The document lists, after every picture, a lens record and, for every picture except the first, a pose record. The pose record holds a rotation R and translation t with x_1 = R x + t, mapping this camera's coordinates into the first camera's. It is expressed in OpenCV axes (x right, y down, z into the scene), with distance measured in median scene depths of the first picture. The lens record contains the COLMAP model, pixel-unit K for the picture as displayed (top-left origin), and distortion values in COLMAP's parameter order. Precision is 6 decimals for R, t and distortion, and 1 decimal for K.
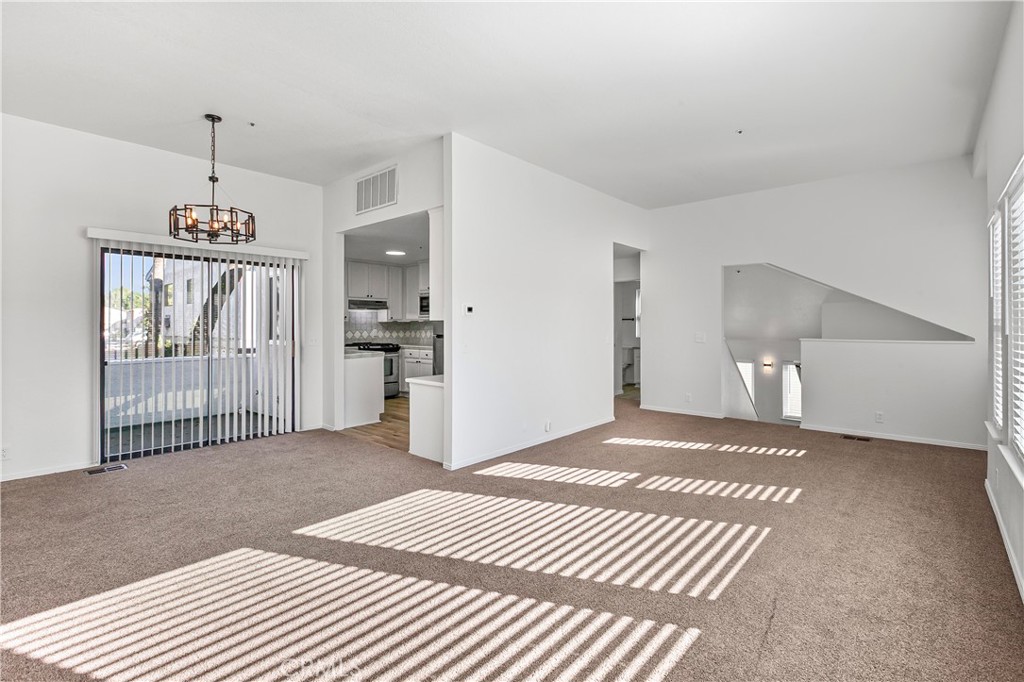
lens RADIAL K [[474.2, 0, 512.0], [0, 474.2, 341.0], [0, 0, 1]] dist [0.000472, 0.000138]
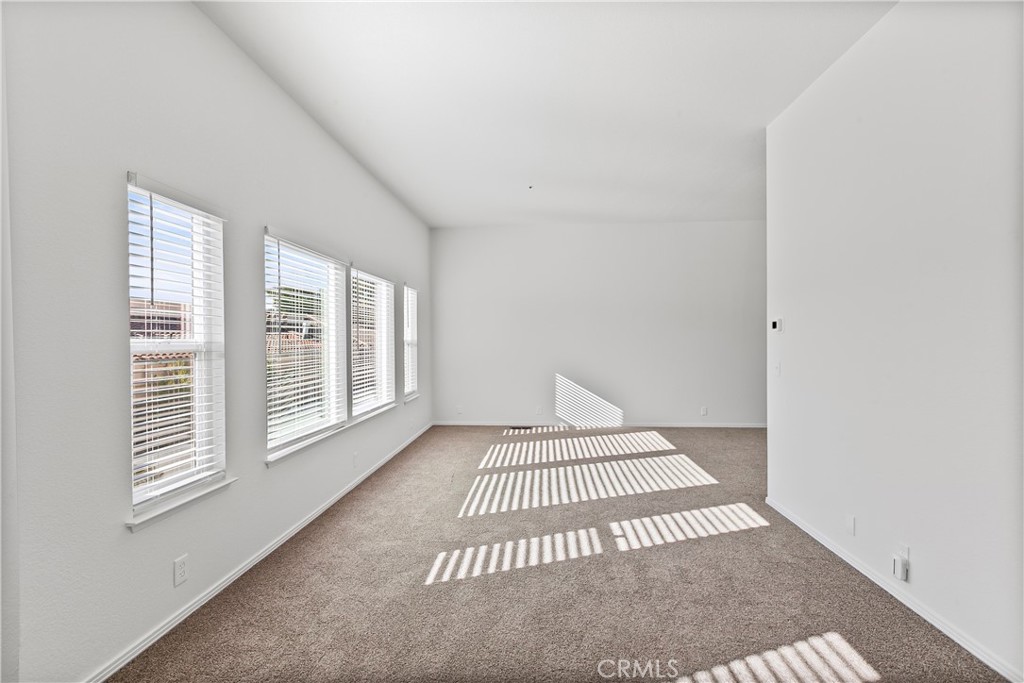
lens RADIAL K [[474.2, 0, 512.0], [0, 474.2, 341.5], [0, 0, 1]] dist [0.000472, 0.000138]
pose [[-0.796678, 0.009722, -0.604326, 0.917478], [-0.010595, 0.999492, 0.030046, -0.064601], [0.604311, 0.030339, -0.796171, 1.606111]]
